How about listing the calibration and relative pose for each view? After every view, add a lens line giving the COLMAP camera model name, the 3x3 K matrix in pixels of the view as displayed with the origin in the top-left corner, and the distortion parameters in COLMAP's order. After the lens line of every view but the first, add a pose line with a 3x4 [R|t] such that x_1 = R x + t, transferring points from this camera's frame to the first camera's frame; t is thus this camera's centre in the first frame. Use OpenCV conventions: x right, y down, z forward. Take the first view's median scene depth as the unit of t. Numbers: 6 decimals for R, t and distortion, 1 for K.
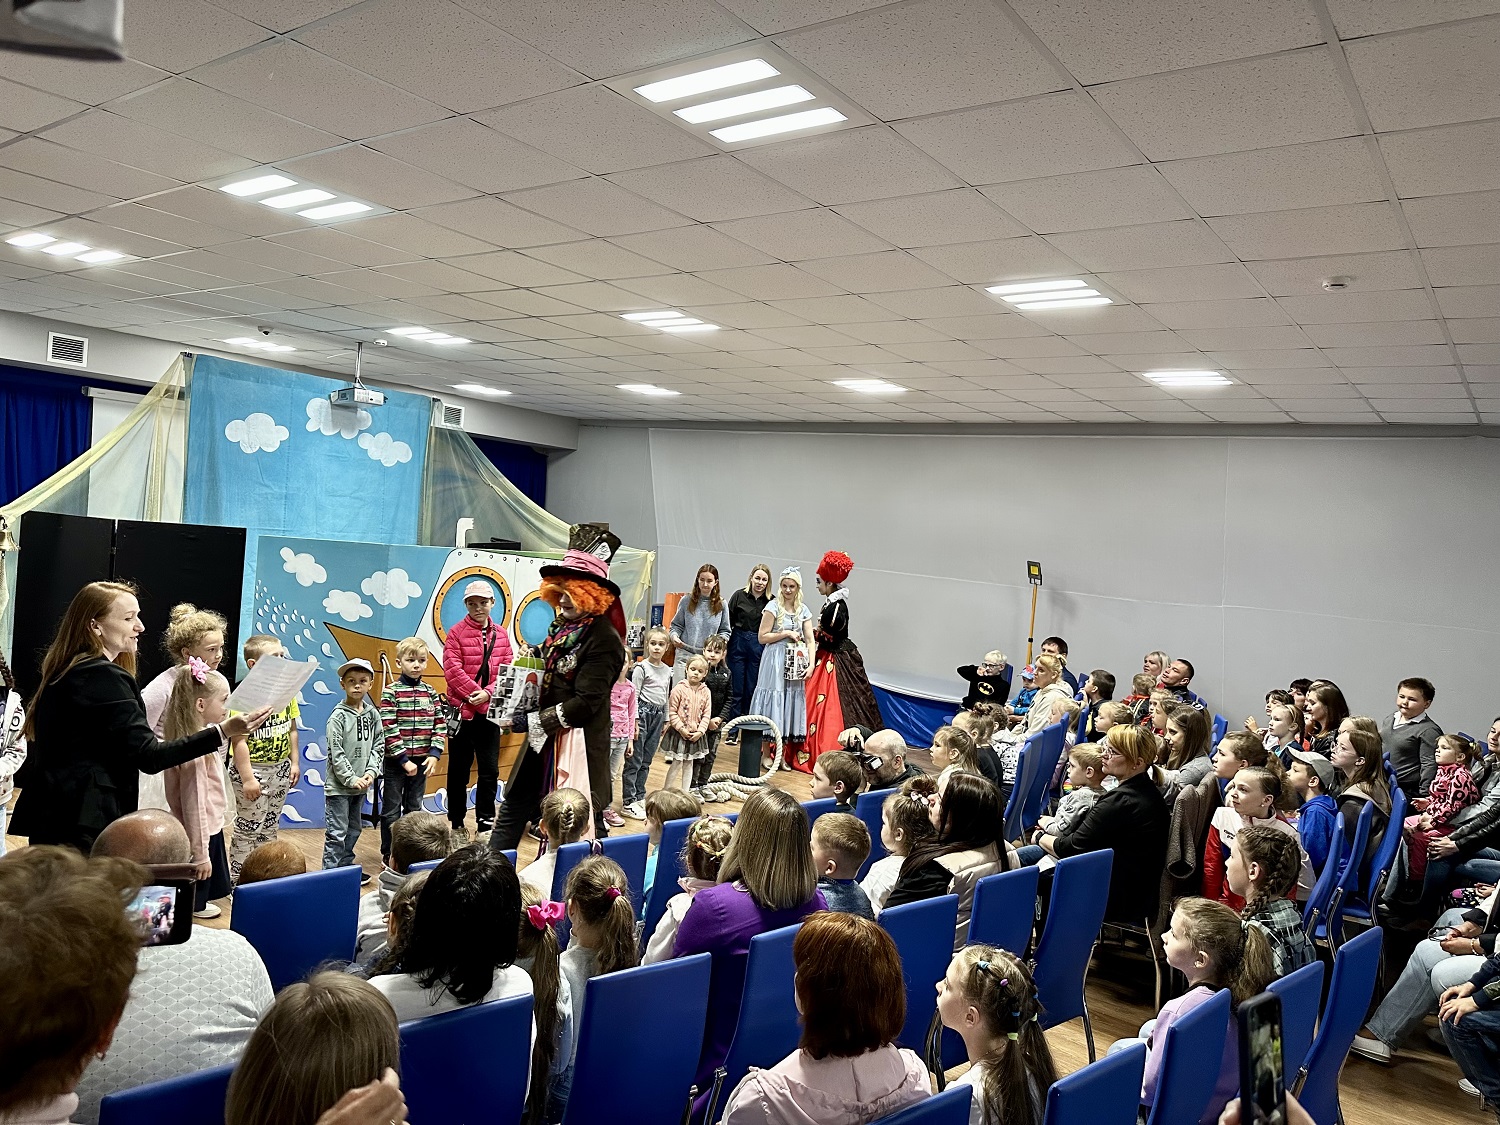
lens RADIAL K [[1030.0, 0, 780.5], [0, 1030.0, 560.7], [0, 0, 1]] dist [0.063180, -0.003459]
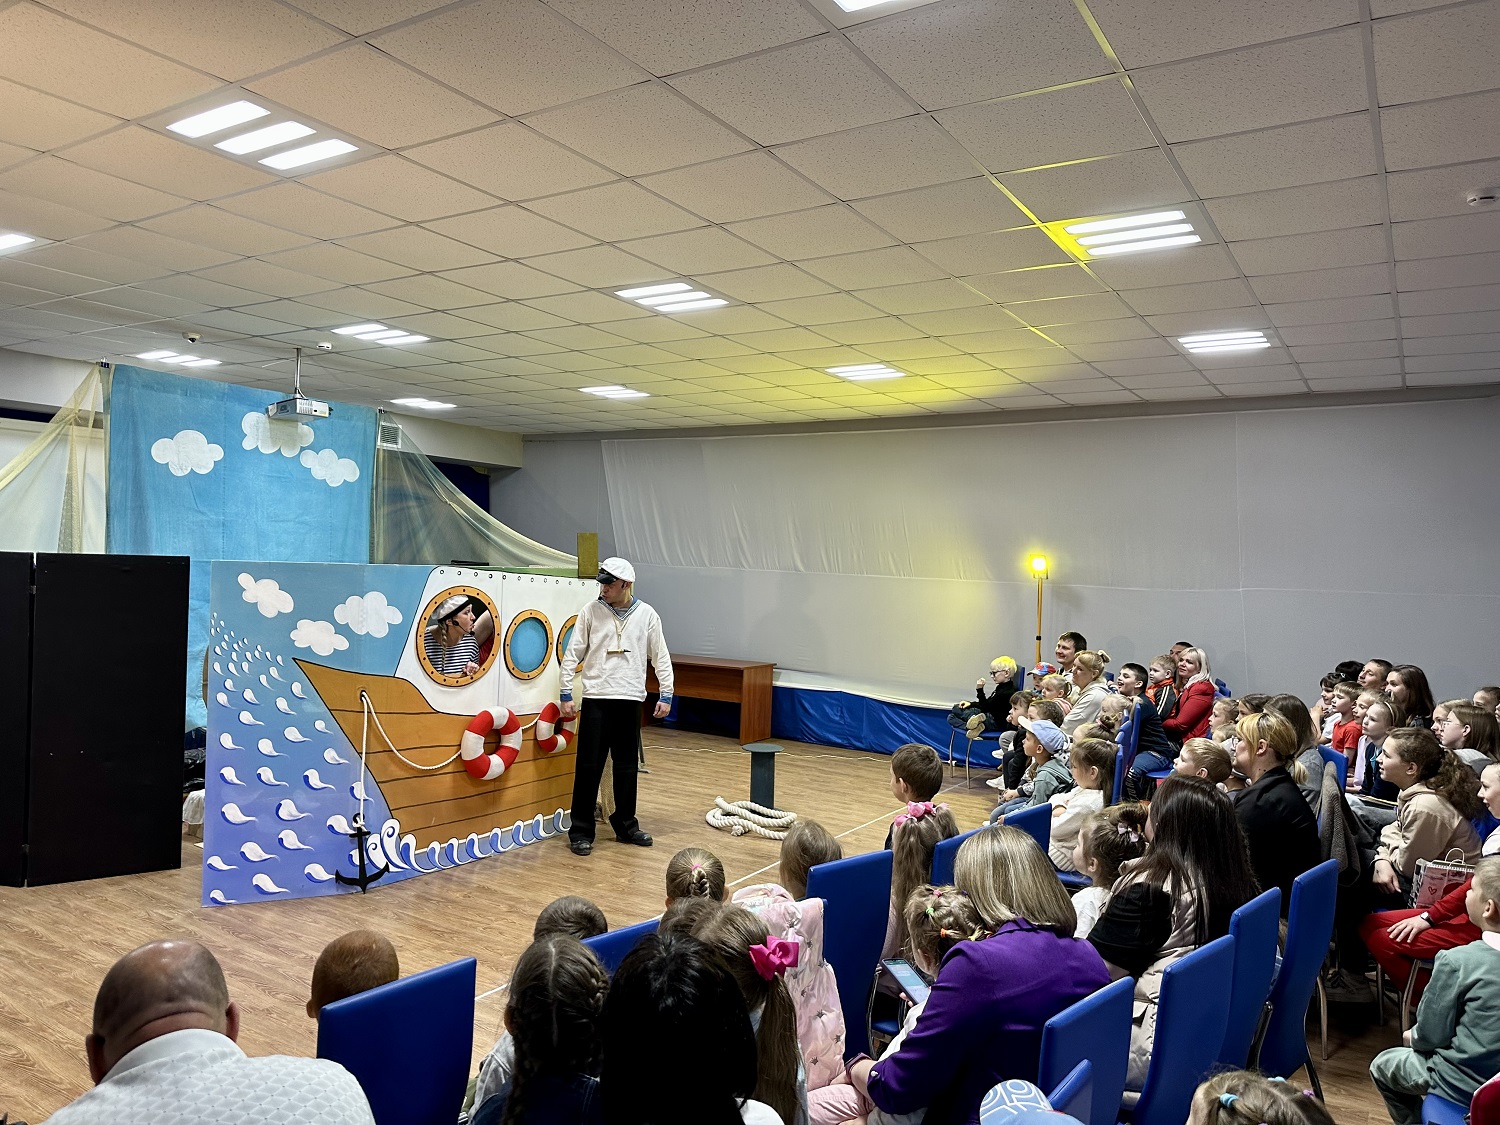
lens RADIAL K [[1030.0, 0, 756.5], [0, 1030.0, 567.1], [0, 0, 1]] dist [0.063180, -0.003459]
pose [[0.996844, -0.053257, 0.058867, -0.075628], [0.054110, 0.998451, -0.012978, 0.011682], [-0.058085, 0.016123, 0.998181, 0.085450]]
